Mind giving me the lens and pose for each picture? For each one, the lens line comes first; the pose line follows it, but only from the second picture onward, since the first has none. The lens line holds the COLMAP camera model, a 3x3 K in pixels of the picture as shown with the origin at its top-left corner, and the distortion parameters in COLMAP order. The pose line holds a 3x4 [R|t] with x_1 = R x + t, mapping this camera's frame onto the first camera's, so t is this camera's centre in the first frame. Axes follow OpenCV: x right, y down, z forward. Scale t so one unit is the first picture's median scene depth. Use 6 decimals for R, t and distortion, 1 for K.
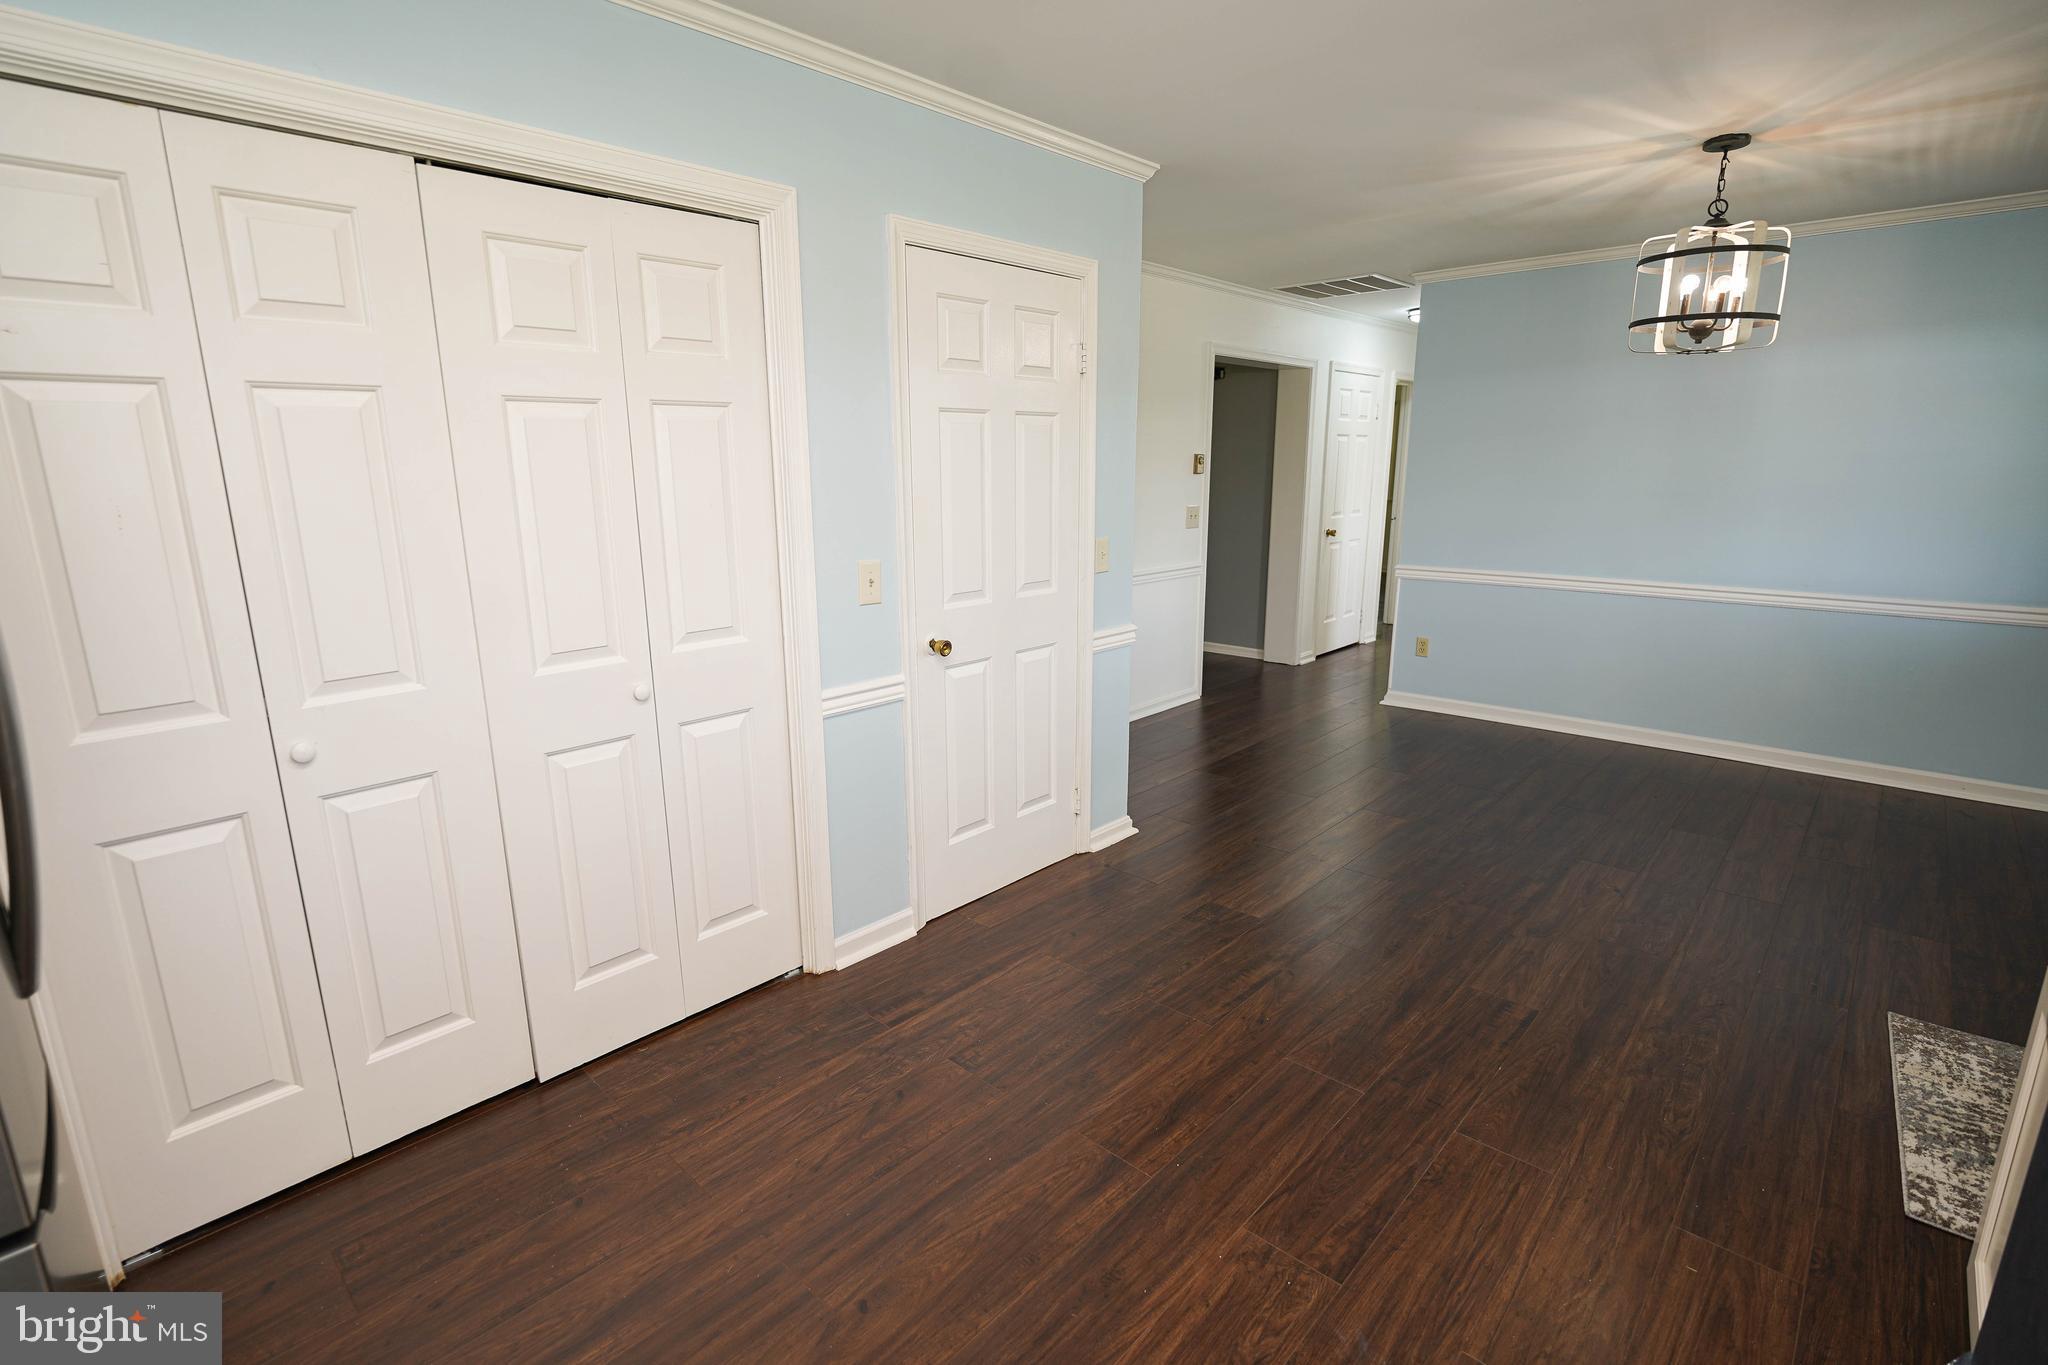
lens RADIAL K [[951.2, 0, 1010.8], [0, 951.2, 681.9], [0, 0, 1]] dist [-0.012149, 0.000530]
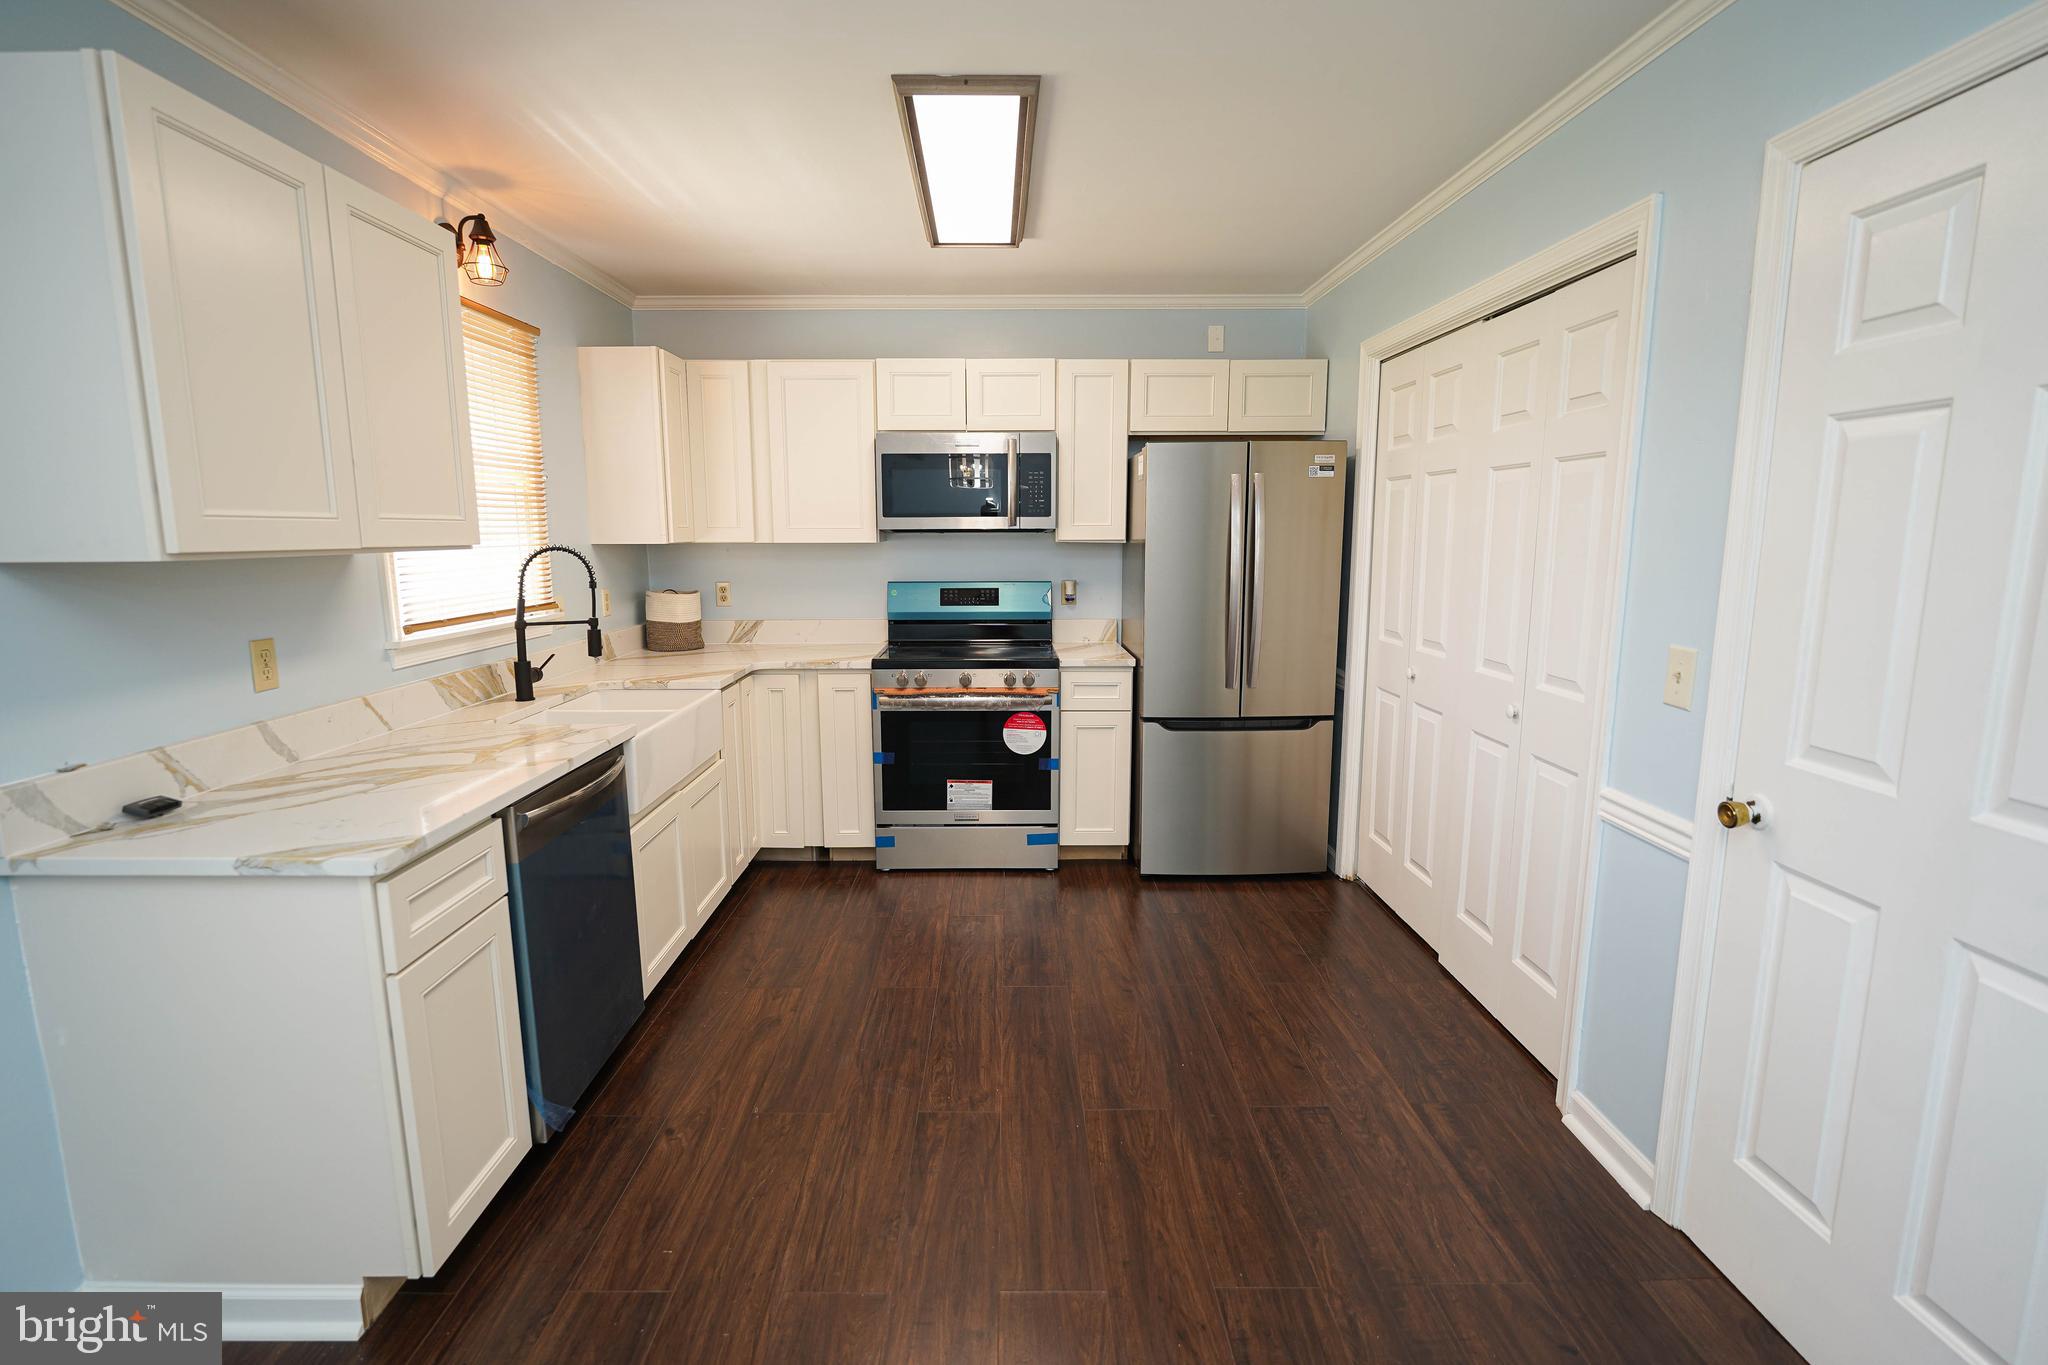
lens RADIAL K [[951.2, 0, 1010.8], [0, 951.2, 681.9], [0, 0, 1]] dist [-0.012149, 0.000530]
pose [[-0.721396, 0.118943, -0.682232, 0.610167], [-0.148447, 0.935682, 0.320099, -0.220708], [0.676426, 0.332193, -0.657340, 0.976360]]
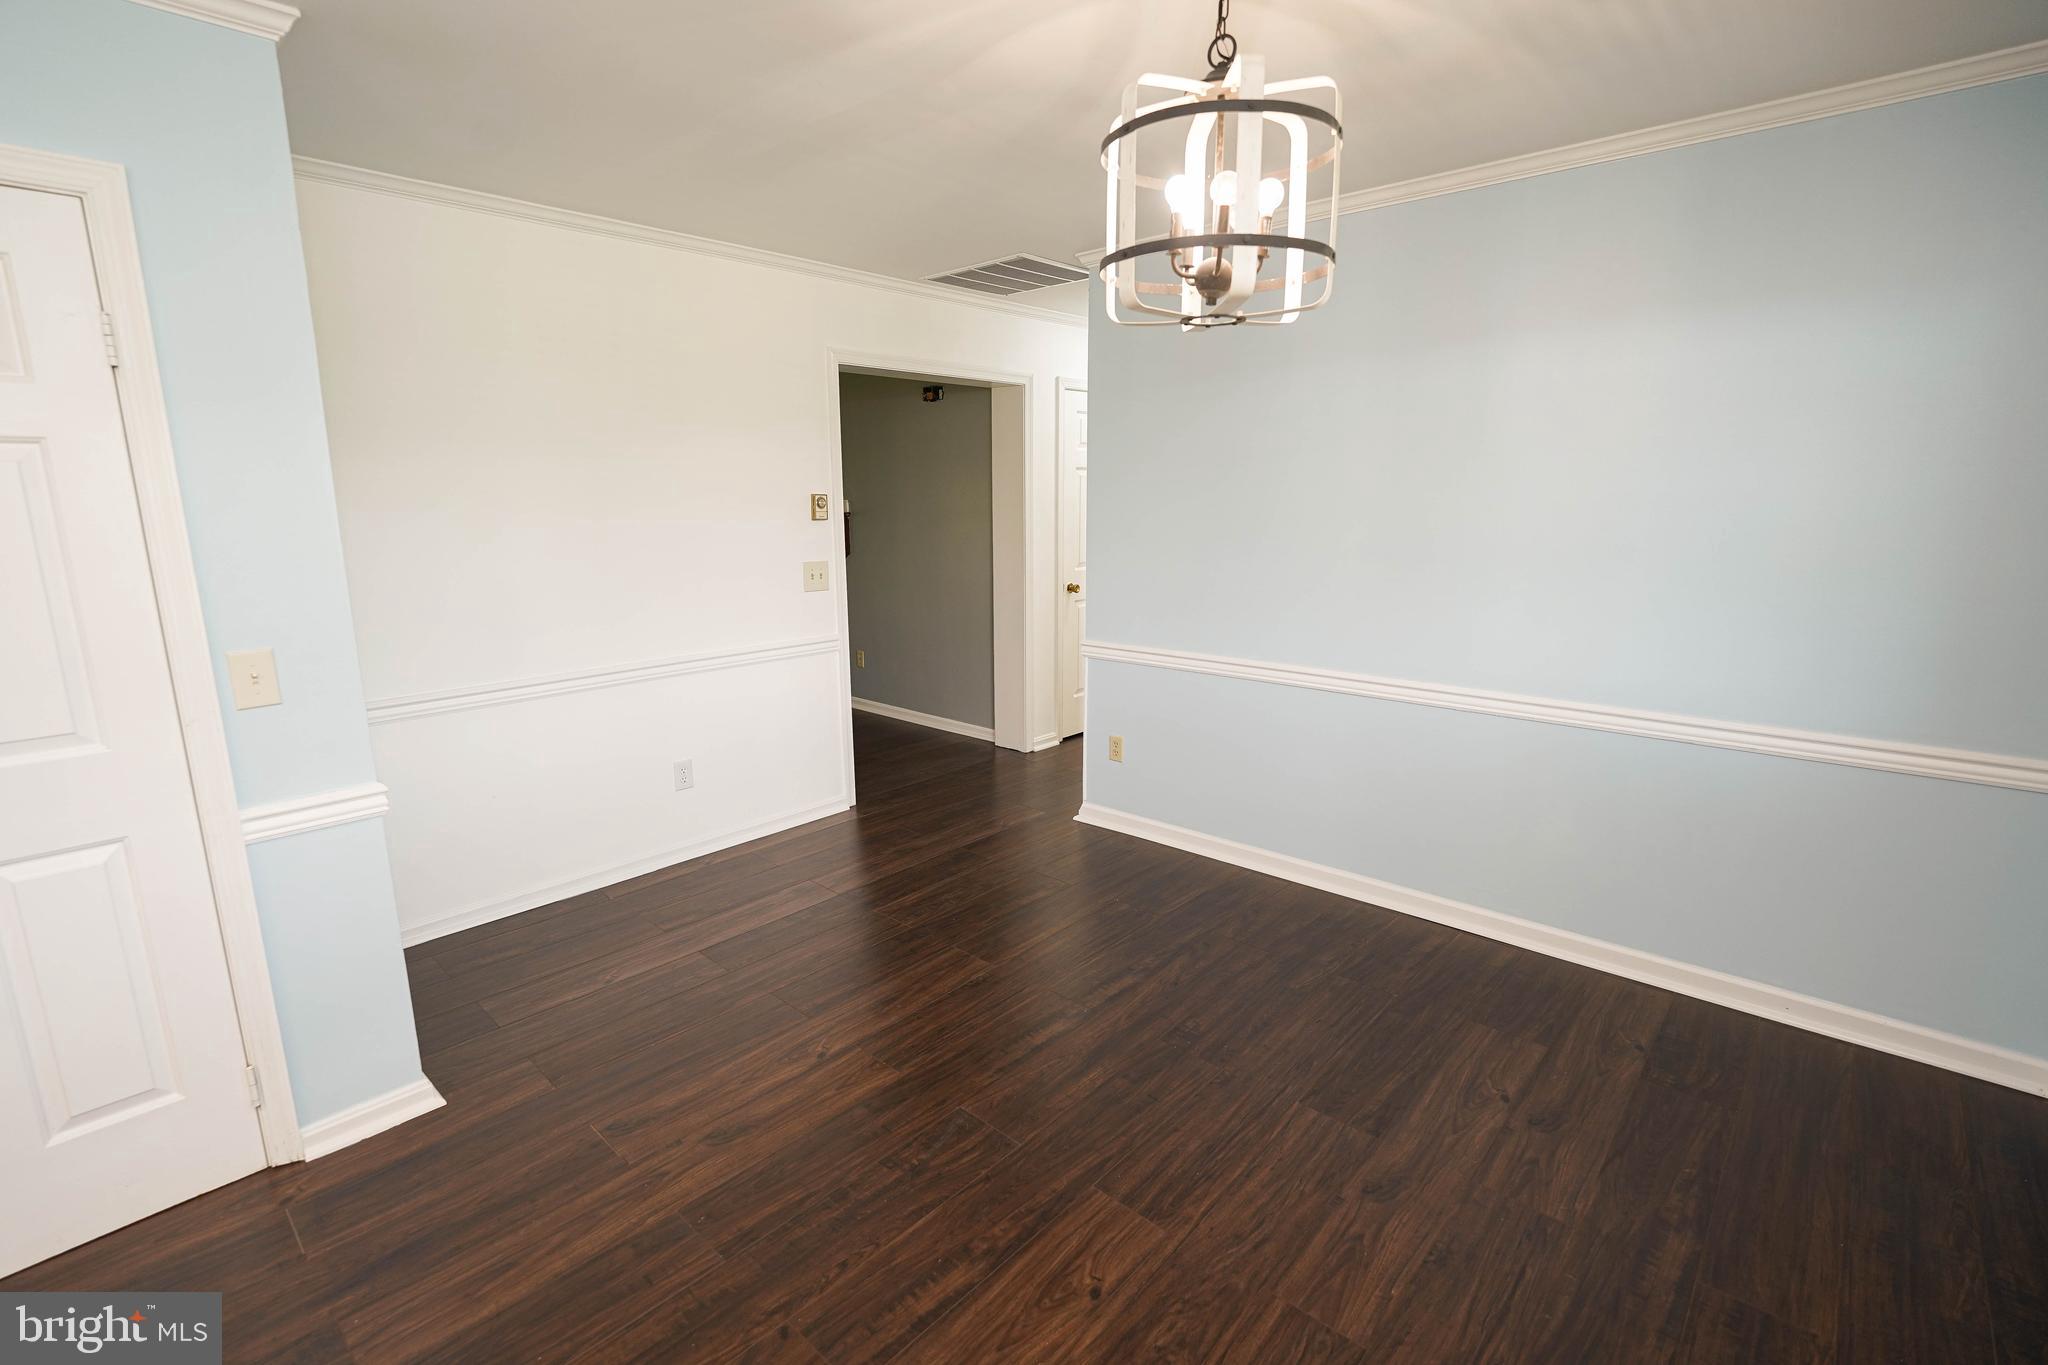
lens RADIAL K [[925.6, 0, 1001.1], [0, 925.6, 679.3], [0, 0, 1]] dist [-0.001803, -0.010522]
pose [[0.999995, 0.000879, 0.003084, 0.612428], [-0.000789, 0.999581, -0.028944, -0.126887], [-0.003109, 0.028941, 0.999576, 0.475273]]
